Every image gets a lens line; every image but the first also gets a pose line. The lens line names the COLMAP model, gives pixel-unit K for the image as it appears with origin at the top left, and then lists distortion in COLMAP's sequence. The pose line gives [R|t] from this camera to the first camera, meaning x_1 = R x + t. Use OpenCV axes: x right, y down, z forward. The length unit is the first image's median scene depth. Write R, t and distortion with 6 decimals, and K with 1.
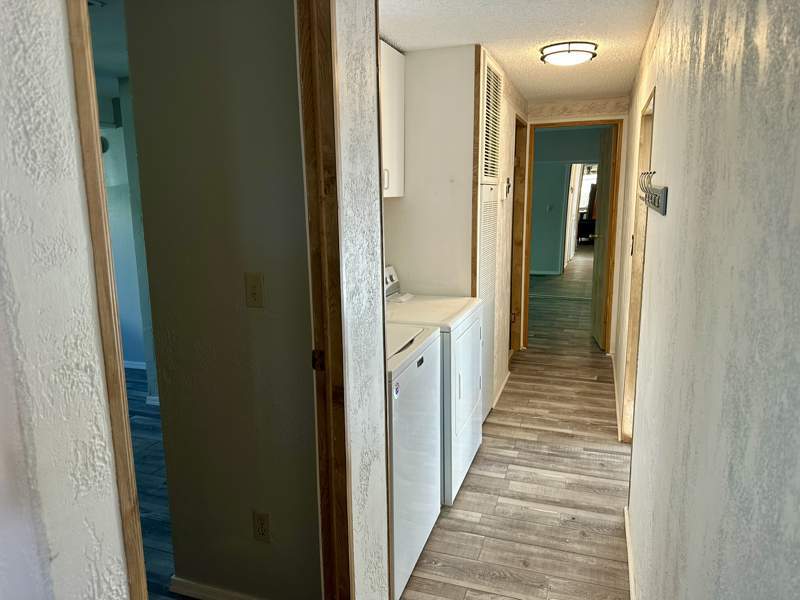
lens RADIAL K [[570.9, 0, 394.2], [0, 570.9, 298.3], [0, 0, 1]] dist [0.025054, -0.022971]
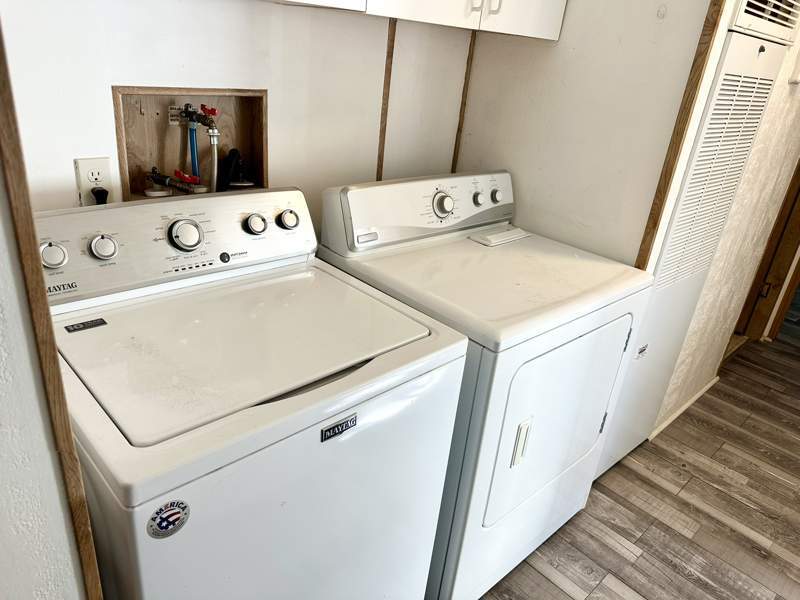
lens RADIAL K [[570.9, 0, 406.7], [0, 570.9, 308.5], [0, 0, 1]] dist [0.025054, -0.022971]
pose [[0.888557, 0.283658, -0.360563, 0.132186], [-0.191543, 0.943542, 0.270259, -0.058444], [0.416867, -0.171077, 0.892723, 0.395764]]
